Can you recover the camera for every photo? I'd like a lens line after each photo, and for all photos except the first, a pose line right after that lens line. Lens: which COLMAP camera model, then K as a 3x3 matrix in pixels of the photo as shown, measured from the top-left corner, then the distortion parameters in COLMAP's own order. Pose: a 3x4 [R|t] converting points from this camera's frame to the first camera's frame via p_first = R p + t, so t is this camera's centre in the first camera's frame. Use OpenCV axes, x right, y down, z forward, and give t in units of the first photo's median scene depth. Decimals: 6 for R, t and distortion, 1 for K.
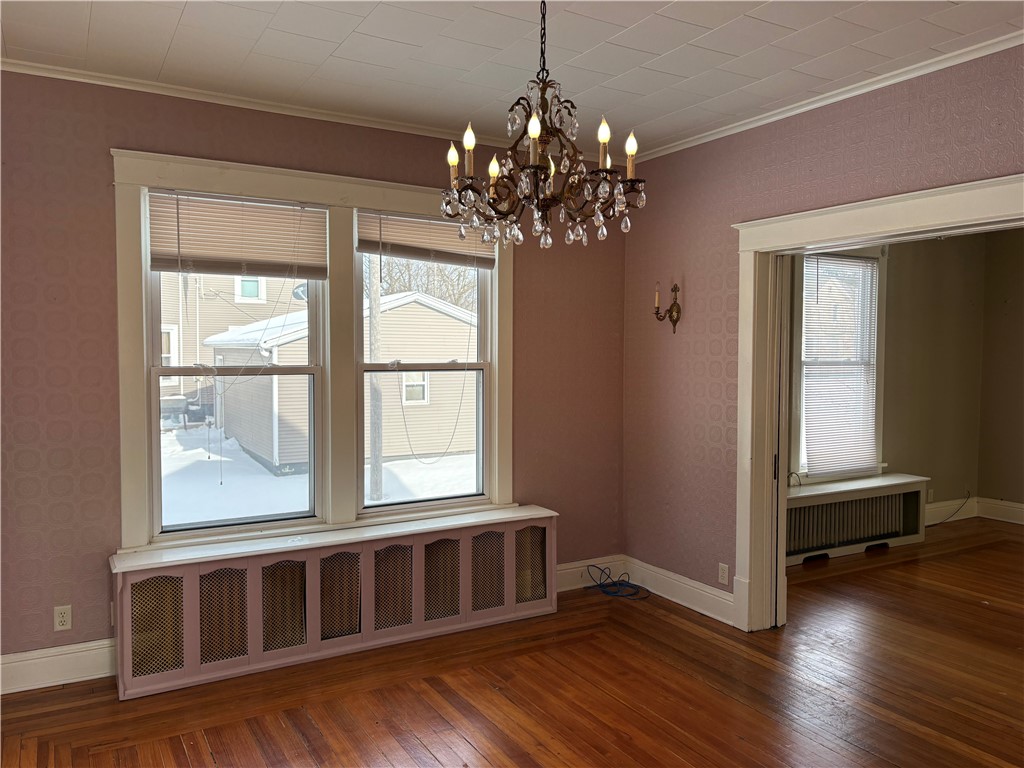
lens RADIAL K [[781.5, 0, 512.7], [0, 781.5, 381.3], [0, 0, 1]] dist [0.016428, -0.005031]
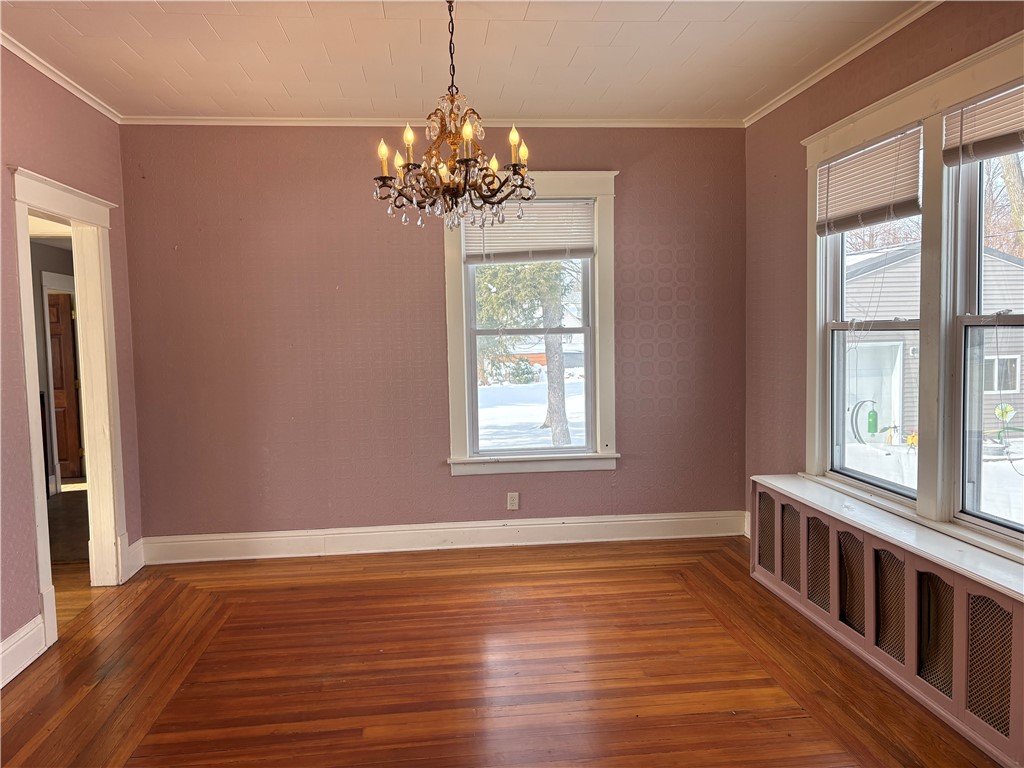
lens RADIAL K [[781.5, 0, 515.1], [0, 781.5, 385.7], [0, 0, 1]] dist [0.016428, -0.005031]
pose [[-0.410037, 0.066583, -0.909635, 0.669688], [-0.024207, 0.996186, 0.083830, -0.008966], [0.911748, 0.056393, -0.406861, 0.929092]]
